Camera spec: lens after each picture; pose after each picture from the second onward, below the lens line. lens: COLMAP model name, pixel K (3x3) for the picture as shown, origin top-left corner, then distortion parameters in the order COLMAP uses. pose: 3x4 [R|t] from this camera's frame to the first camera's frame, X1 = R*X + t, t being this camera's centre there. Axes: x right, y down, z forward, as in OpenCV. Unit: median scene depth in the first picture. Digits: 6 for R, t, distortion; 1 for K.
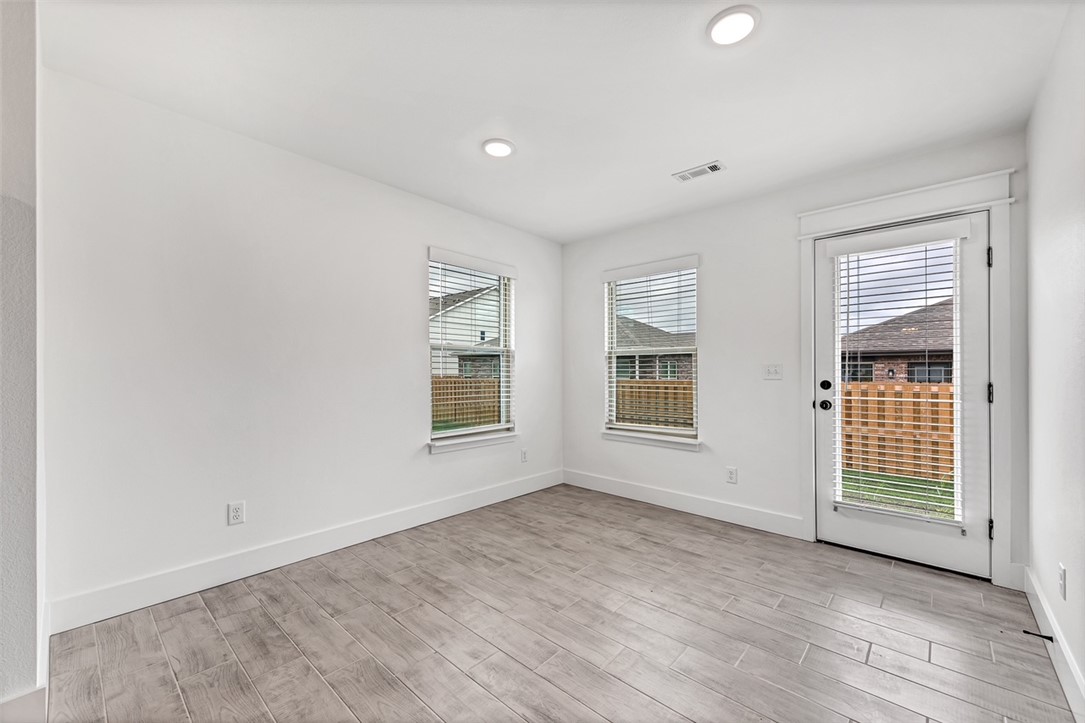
lens RADIAL K [[431.4, 0, 534.9], [0, 431.4, 365.6], [0, 0, 1]] dist [0.000946, 0.000301]
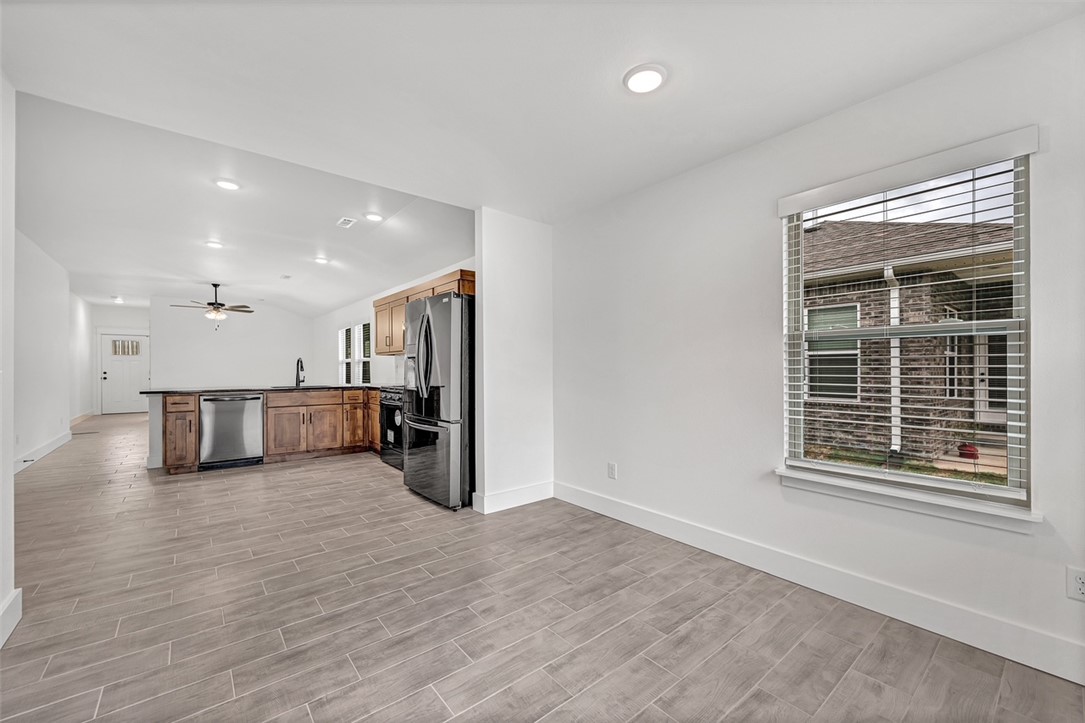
lens RADIAL K [[431.4, 0, 535.6], [0, 431.4, 366.2], [0, 0, 1]] dist [0.000946, 0.000301]
pose [[-0.147050, -0.014061, -0.989029, 0.655189], [0.006127, 0.999867, -0.015126, 0.020408], [0.989110, -0.008284, -0.146944, 0.854299]]
